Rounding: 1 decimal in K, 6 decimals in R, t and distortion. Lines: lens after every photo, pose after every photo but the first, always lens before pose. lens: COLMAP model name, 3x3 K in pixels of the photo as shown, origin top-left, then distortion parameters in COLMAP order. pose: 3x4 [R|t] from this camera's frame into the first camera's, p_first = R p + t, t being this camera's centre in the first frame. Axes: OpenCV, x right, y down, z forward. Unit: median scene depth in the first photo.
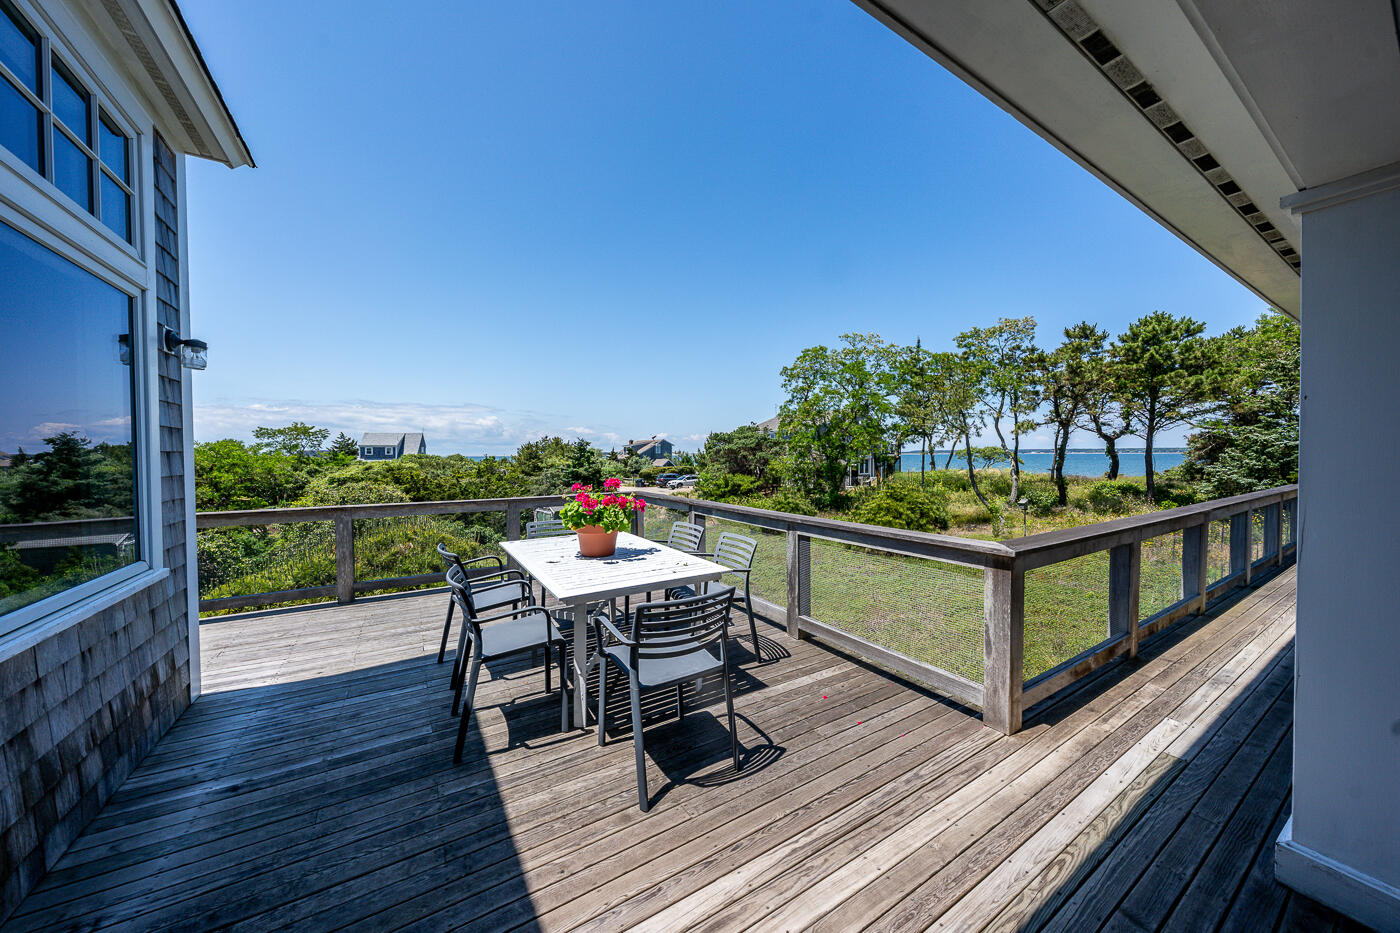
lens RADIAL K [[493.8, 0, 690.8], [0, 493.8, 454.7], [0, 0, 1]] dist [-0.005644, 0.000599]
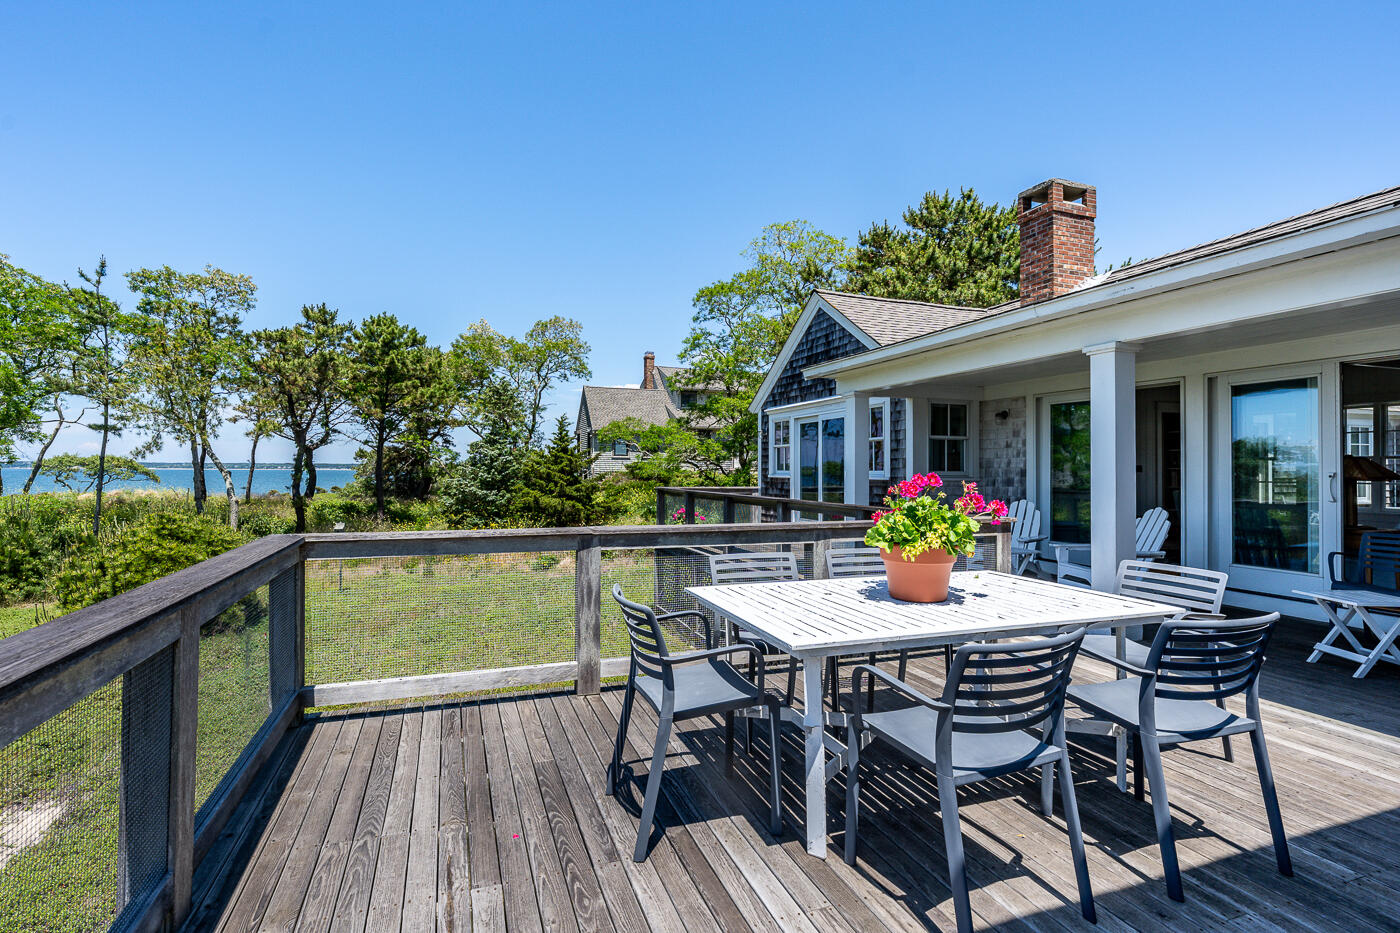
lens RADIAL K [[675.2, 0, 697.7], [0, 675.2, 467.6], [0, 0, 1]] dist [0.006077, 0.000448]
pose [[0.196362, 0.010599, 0.980474, -0.176851], [-0.005116, 0.999939, -0.009785, 0.008315], [-0.980518, -0.003094, 0.196404, 0.184247]]
